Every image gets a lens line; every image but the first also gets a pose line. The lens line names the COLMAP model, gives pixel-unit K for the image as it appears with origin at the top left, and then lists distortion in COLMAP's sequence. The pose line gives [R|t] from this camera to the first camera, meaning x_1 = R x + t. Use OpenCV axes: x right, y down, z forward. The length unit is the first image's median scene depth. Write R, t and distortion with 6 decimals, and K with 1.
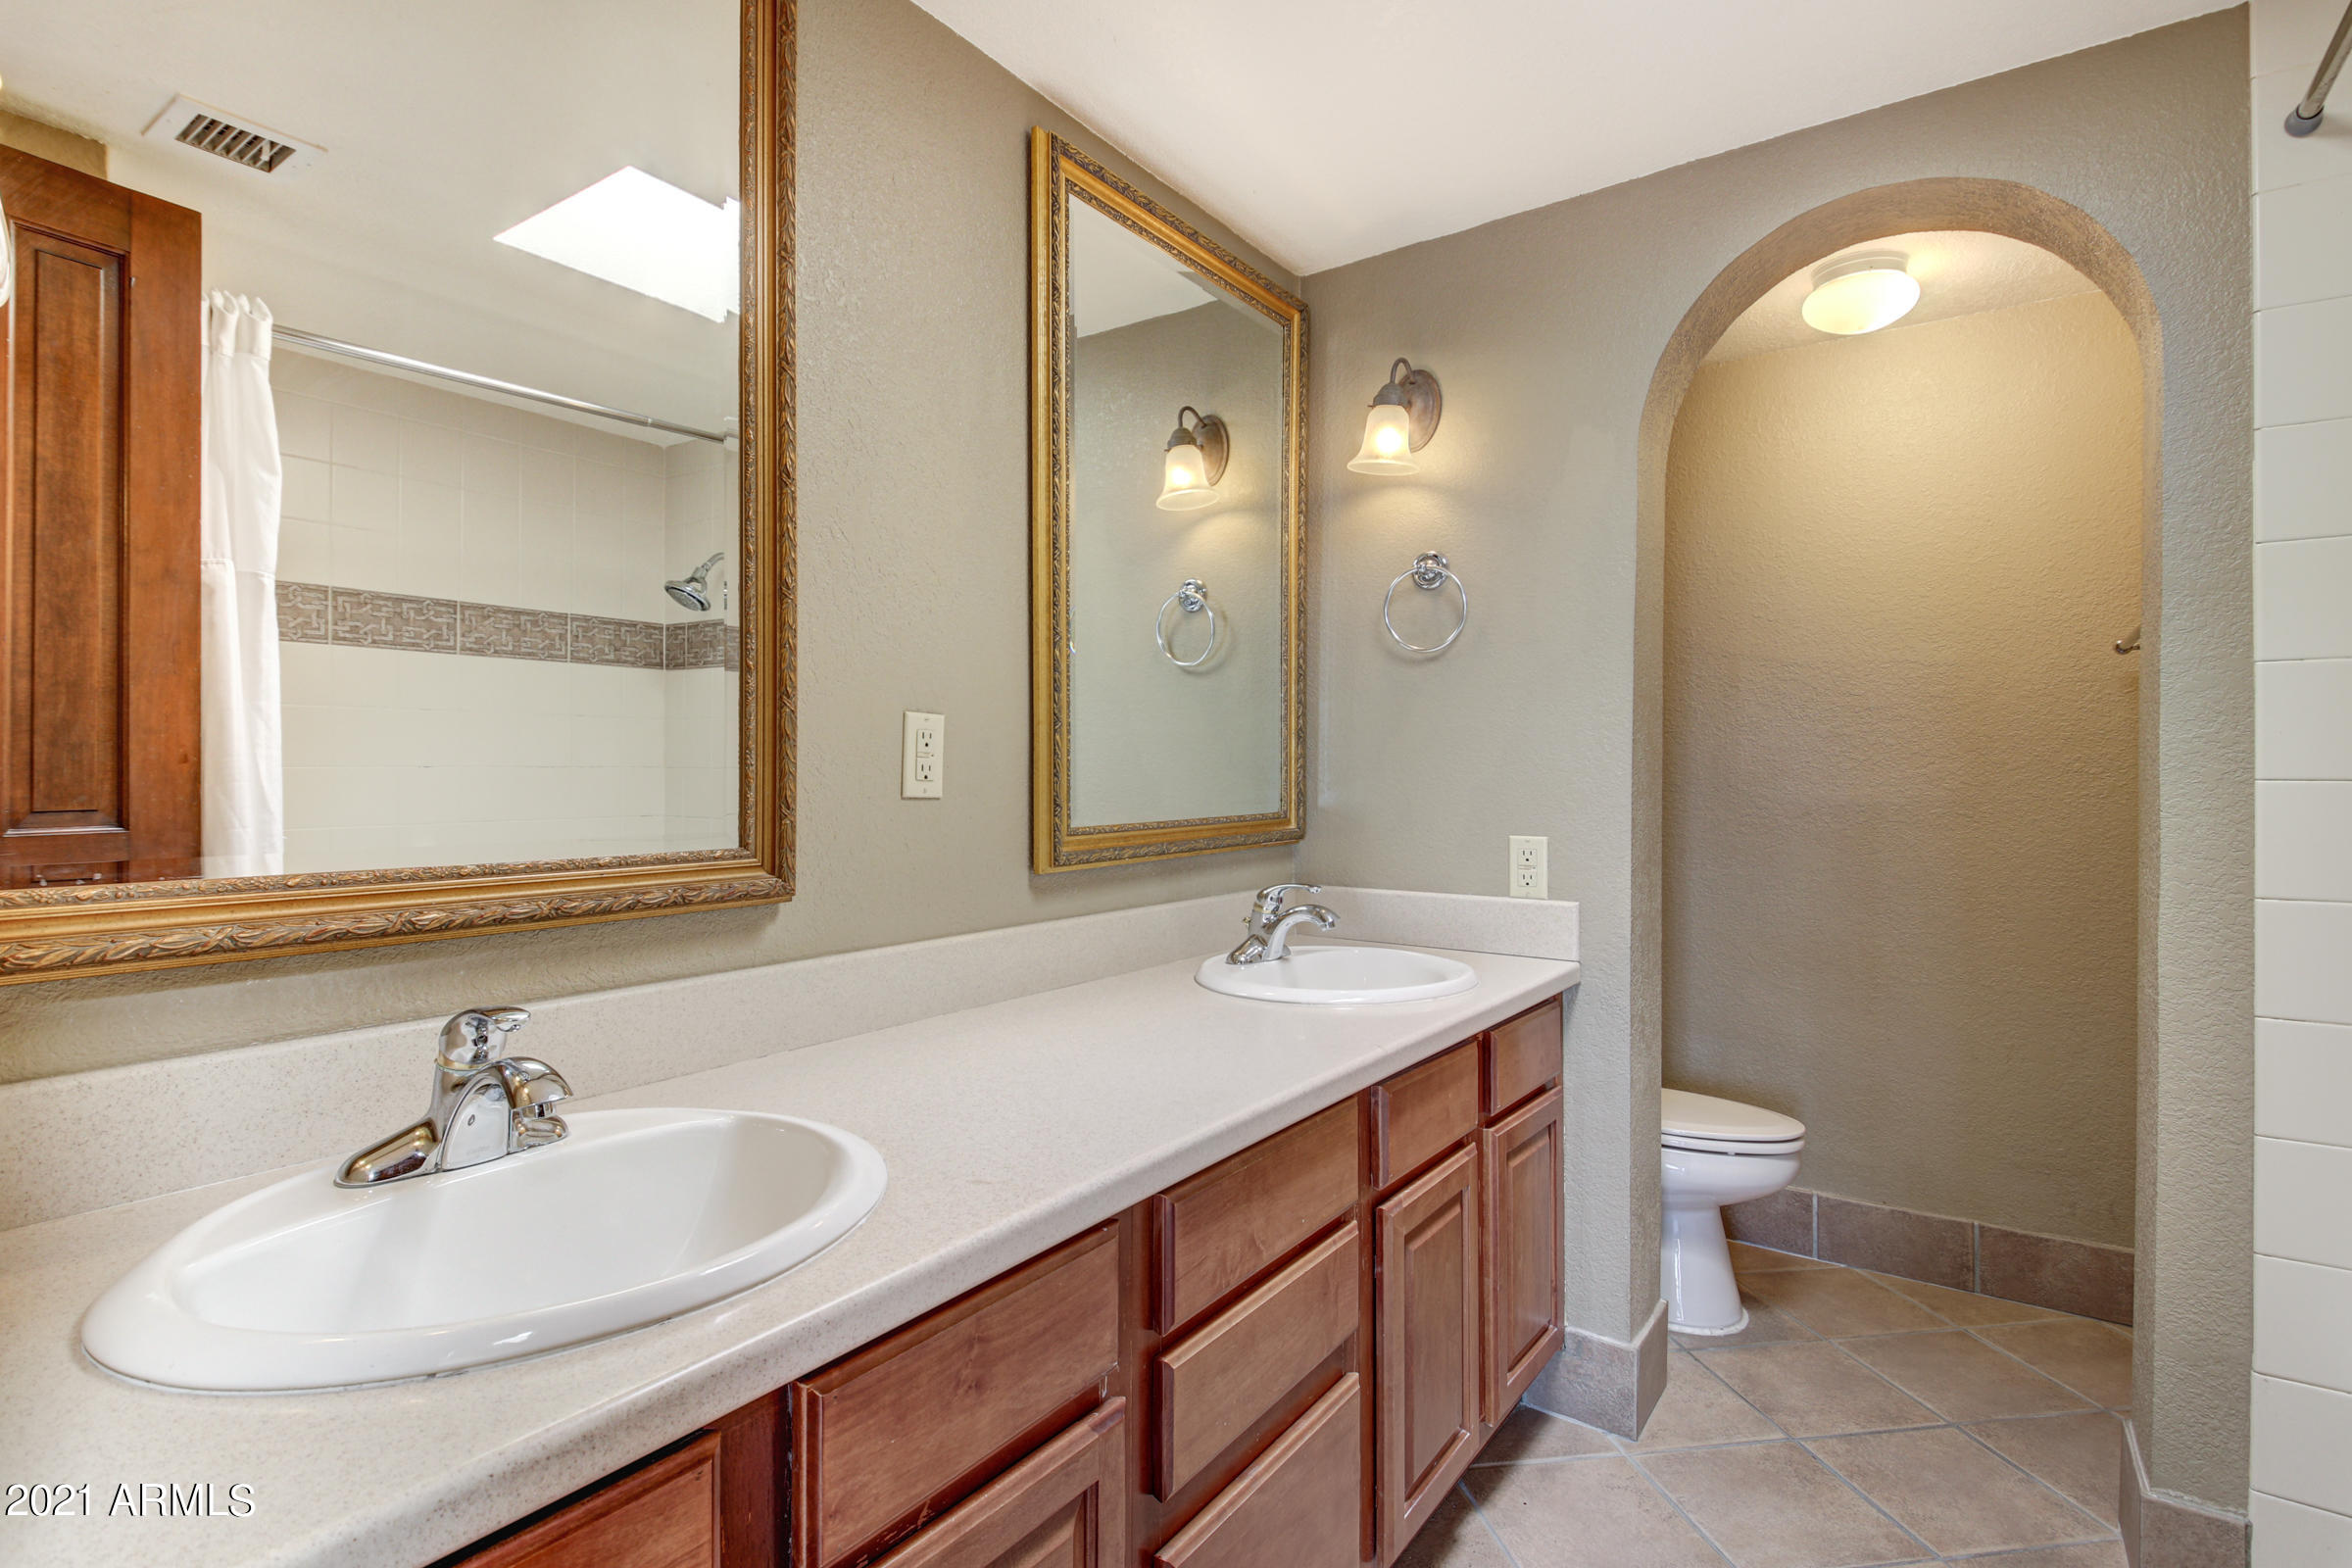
lens RADIAL K [[1164.5, 0, 1187.9], [0, 1164.5, 773.5], [0, 0, 1]] dist [0.031226, -0.015812]
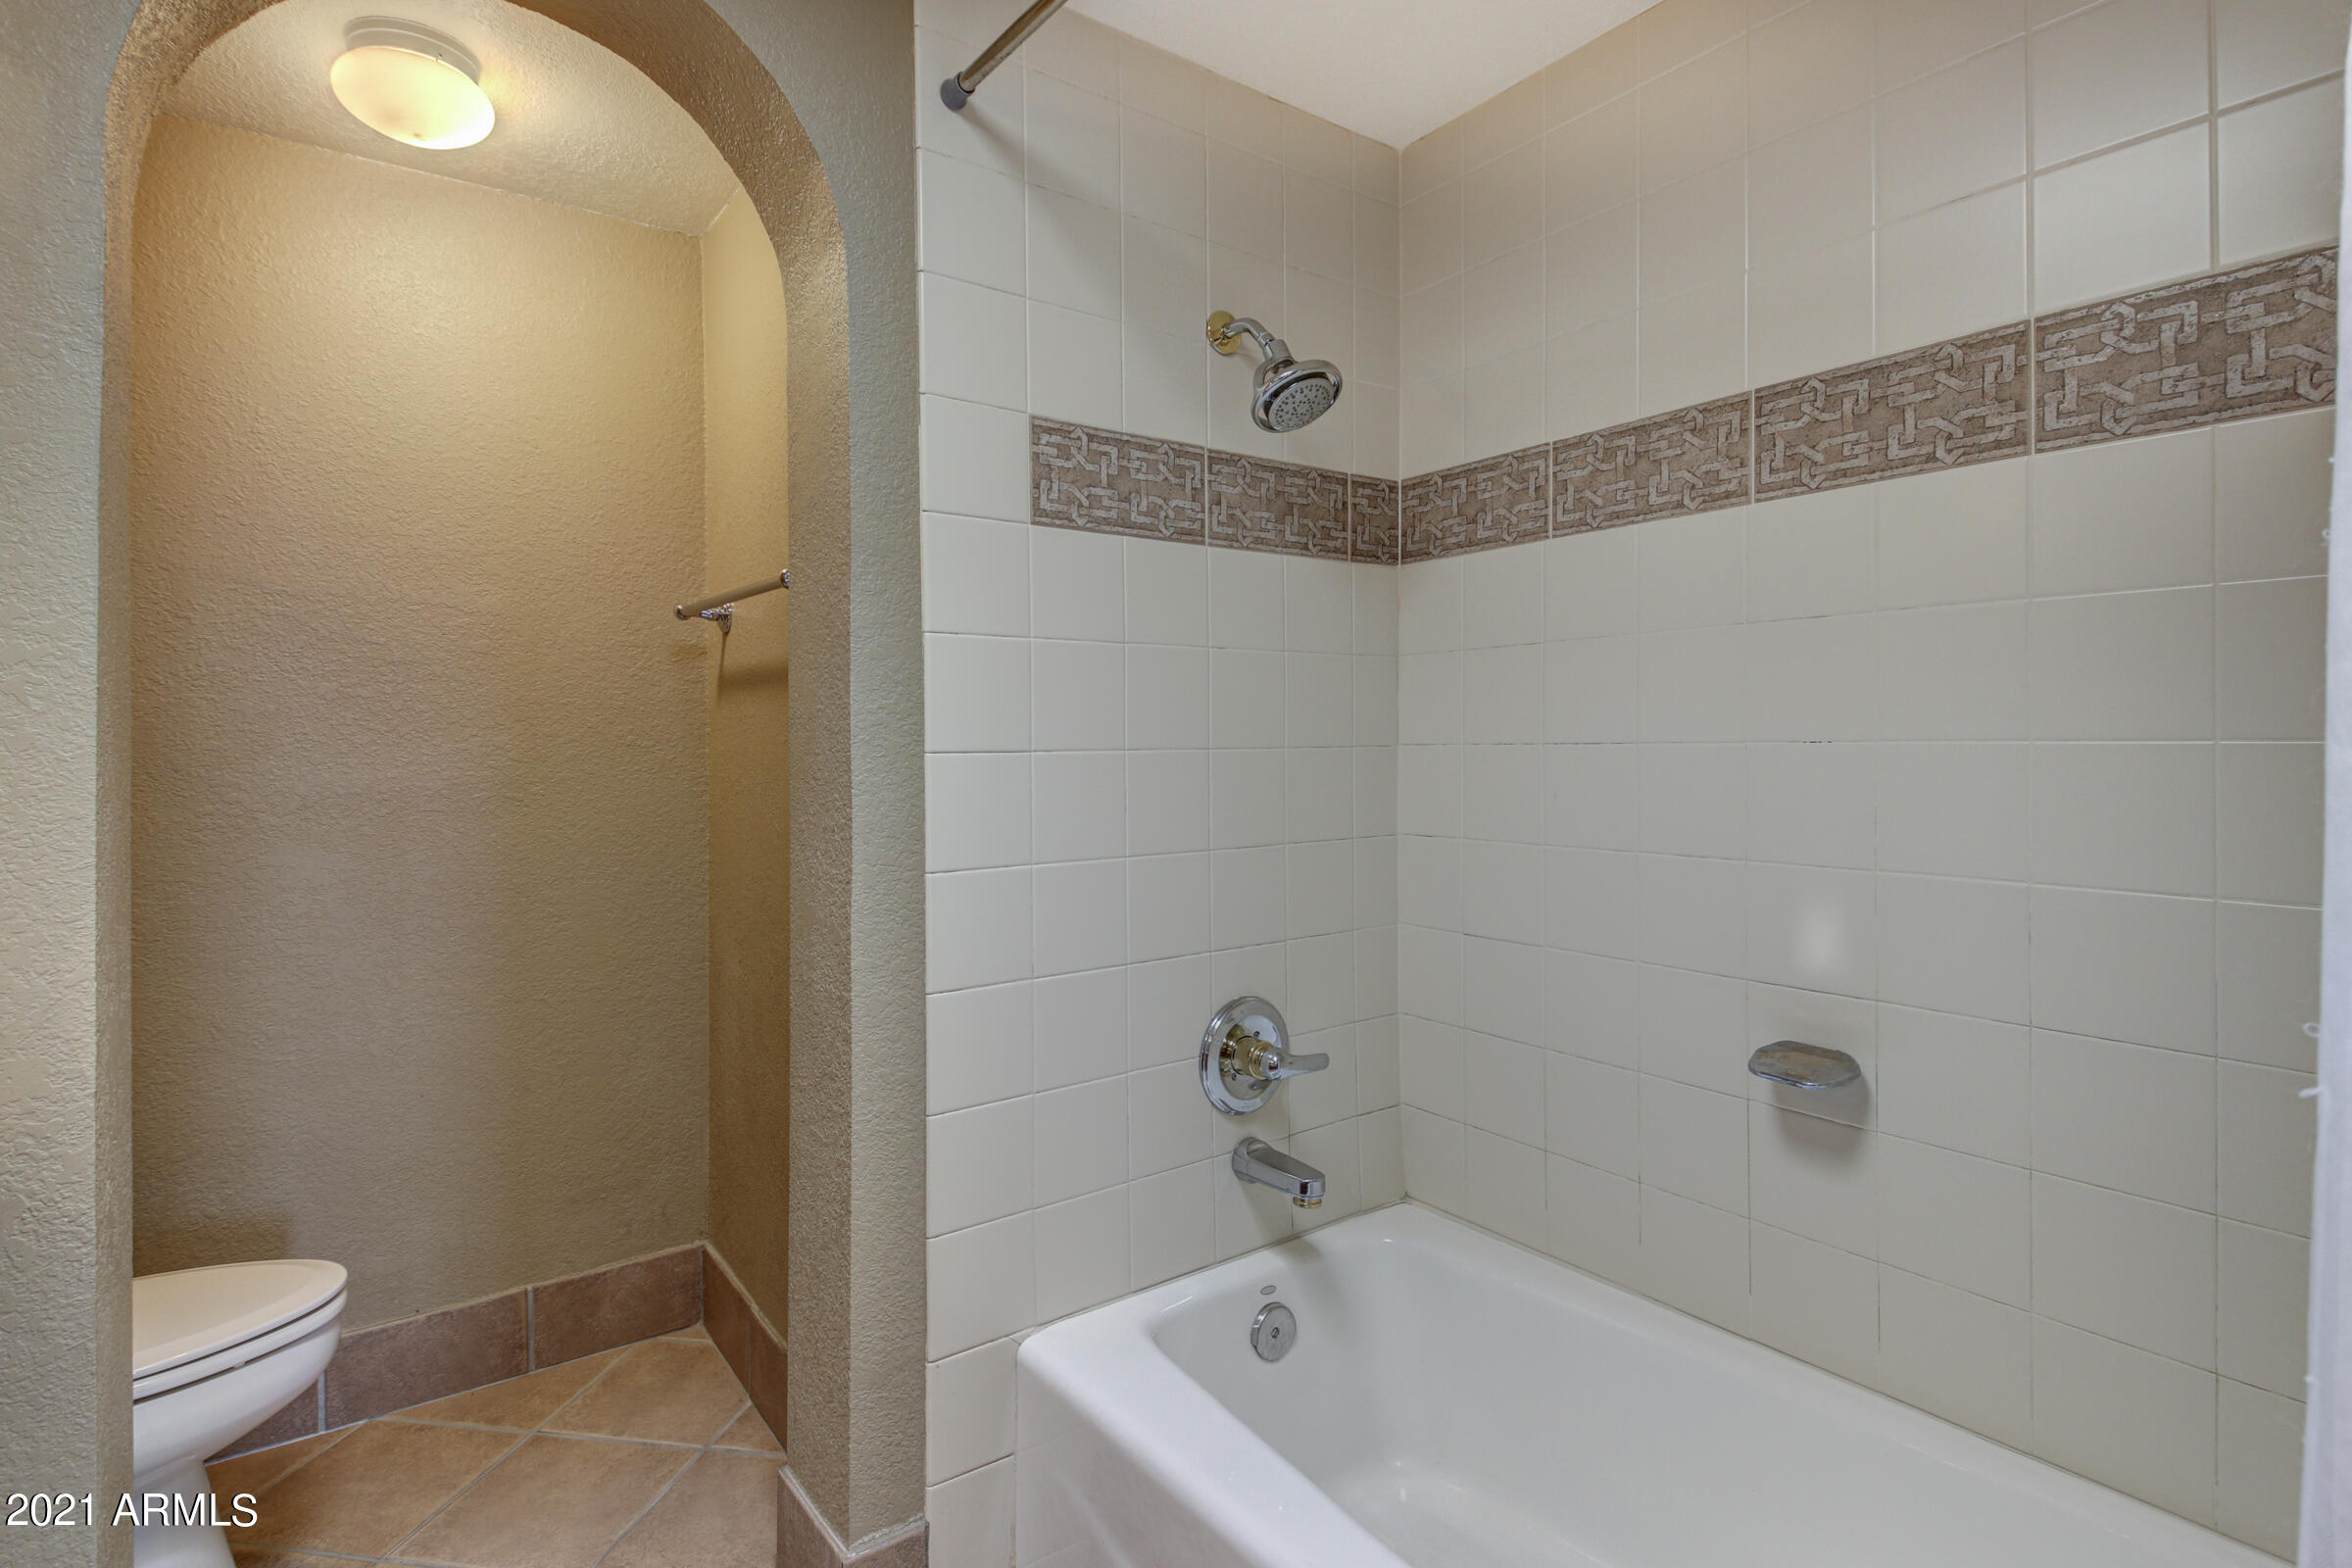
lens RADIAL K [[1164.5, 0, 1153.3], [0, 1164.5, 746.4], [0, 0, 1]] dist [0.031226, -0.015812]
pose [[0.336488, -0.007292, 0.941660, 0.040096], [0.007463, 0.999959, 0.005076, -0.002470], [-0.941658, 0.005319, 0.336528, 0.341508]]
